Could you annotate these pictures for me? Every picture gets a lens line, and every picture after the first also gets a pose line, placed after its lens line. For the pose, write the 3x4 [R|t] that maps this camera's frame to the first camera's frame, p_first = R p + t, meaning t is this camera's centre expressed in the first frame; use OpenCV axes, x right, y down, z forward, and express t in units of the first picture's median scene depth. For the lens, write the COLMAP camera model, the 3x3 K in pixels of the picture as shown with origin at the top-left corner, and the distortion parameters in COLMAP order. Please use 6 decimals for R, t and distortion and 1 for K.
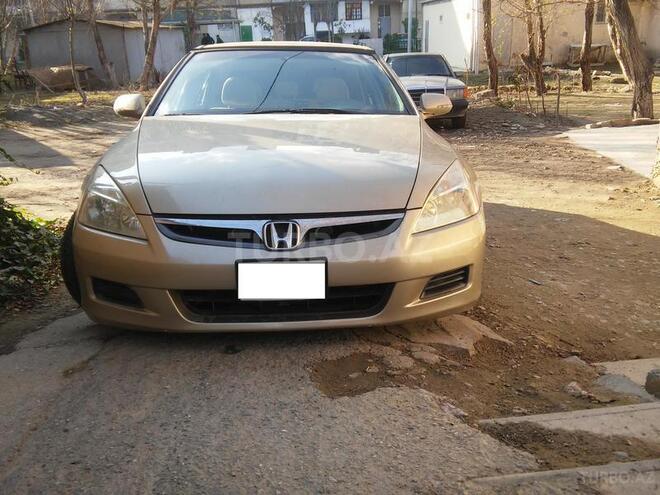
lens RADIAL K [[582.1, 0, 330.0], [0, 582.1, 247.5], [0, 0, 1]] dist [0.072848, -0.140046]
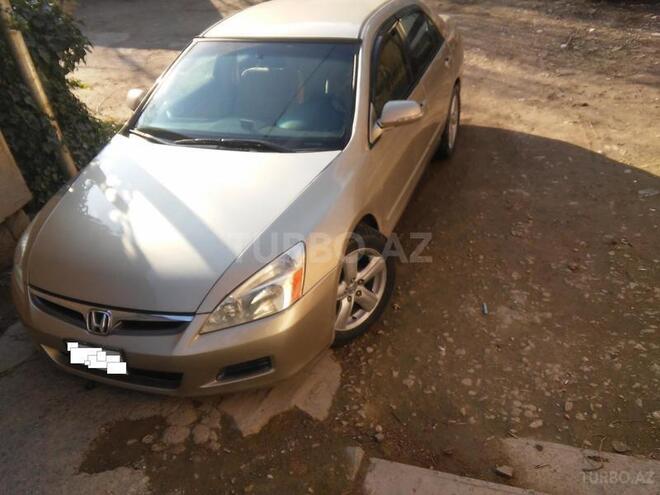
lens RADIAL K [[589.2, 0, 342.4], [0, 589.2, 248.3], [0, 0, 1]] dist [0.069104, -0.154352]
pose [[0.913875, 0.155490, -0.375040, 0.831968], [-0.033191, 0.949276, 0.312687, -0.575113], [0.404636, -0.273309, 0.872681, 0.132184]]
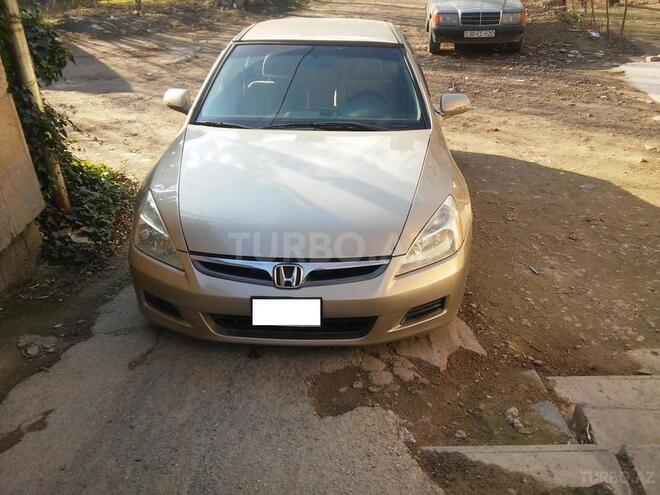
lens RADIAL K [[582.1, 0, 330.0], [0, 582.1, 247.5], [0, 0, 1]] dist [0.072848, -0.140046]
pose [[0.994959, 0.050468, -0.086655, 0.099912], [-0.033665, 0.982080, 0.185431, -0.306075], [0.094460, -0.181580, 0.978829, -0.204909]]
